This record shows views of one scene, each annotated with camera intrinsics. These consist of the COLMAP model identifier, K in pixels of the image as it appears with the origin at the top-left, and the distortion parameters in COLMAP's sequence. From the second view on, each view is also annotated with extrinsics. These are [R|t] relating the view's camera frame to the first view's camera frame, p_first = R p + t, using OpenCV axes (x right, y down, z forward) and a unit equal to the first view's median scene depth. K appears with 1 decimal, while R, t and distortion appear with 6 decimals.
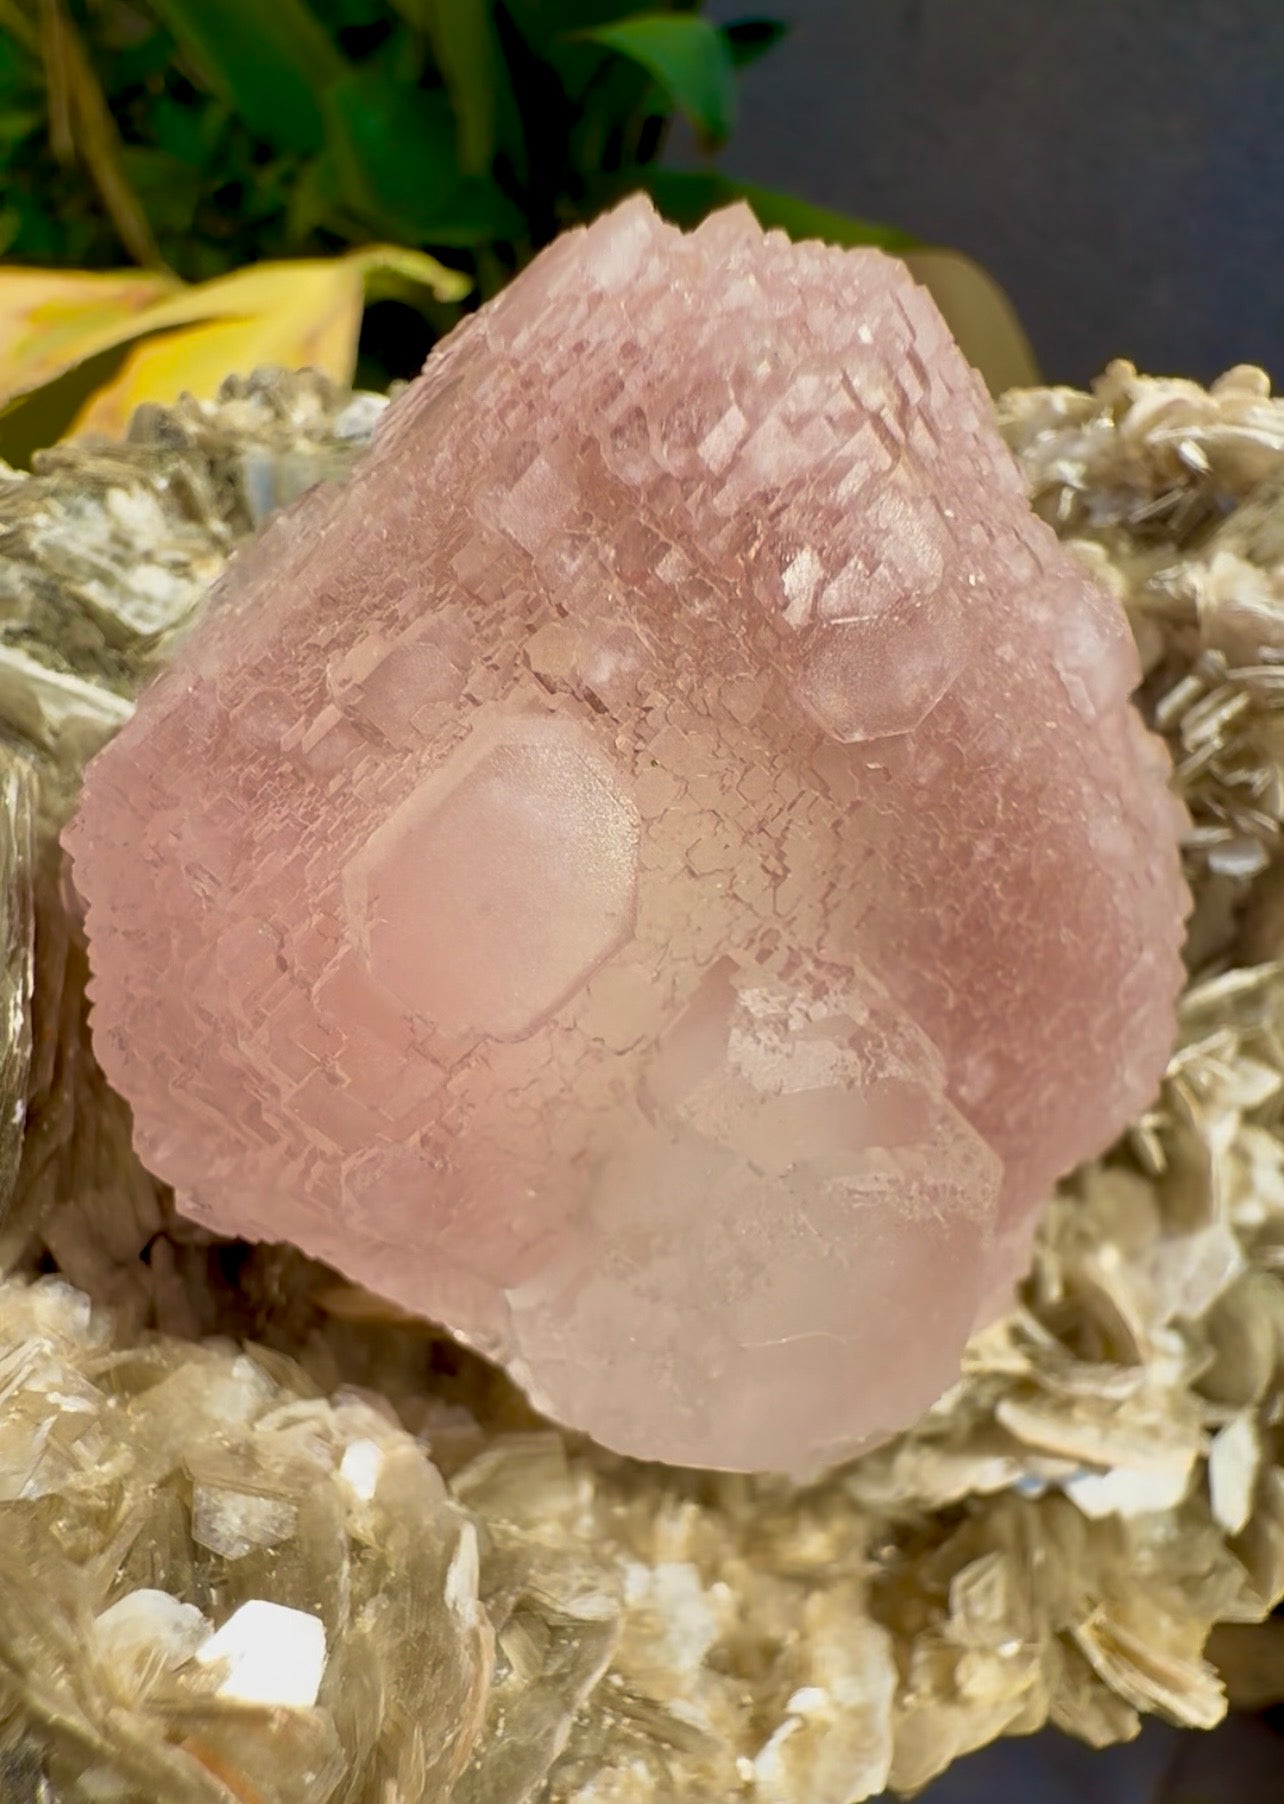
lens RADIAL K [[1090.3, 0, 645.3], [0, 1090.3, 1051.1], [0, 0, 1]] dist [-0.000624, 0.001202]
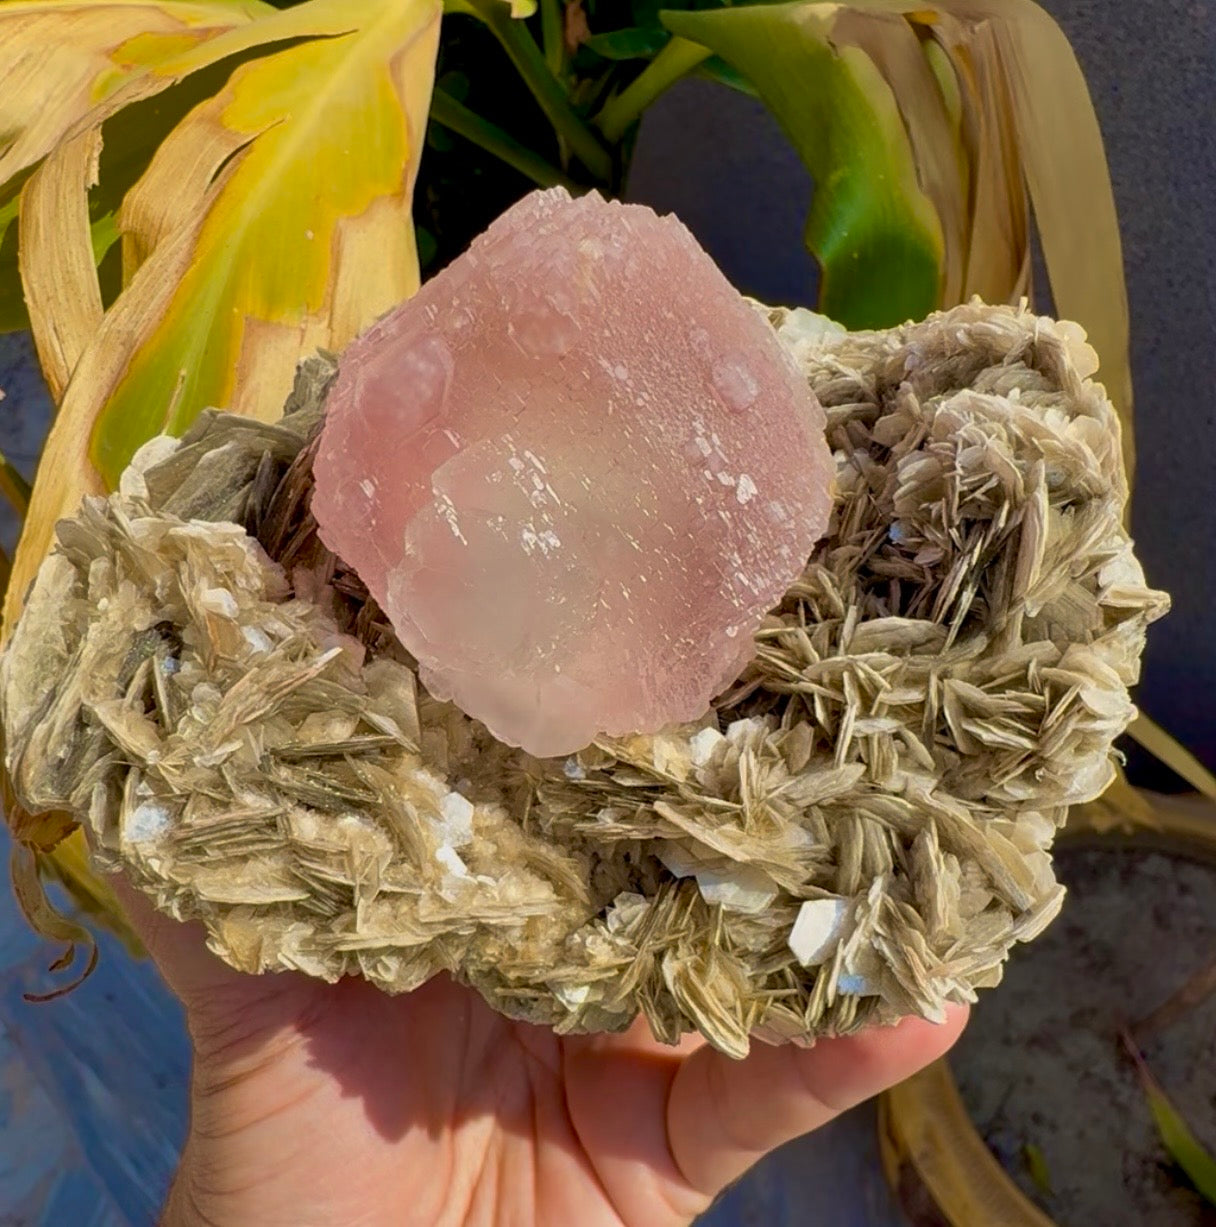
lens RADIAL K [[1060.5, 0, 648.1], [0, 1060.5, 774.9], [0, 0, 1]] dist [0.000440, -0.006968]
pose [[0.850181, 0.261121, -0.457174, 1.056403], [-0.350850, 0.928428, -0.122173, 0.493025], [0.392551, 0.264268, 0.880946, -0.509040]]
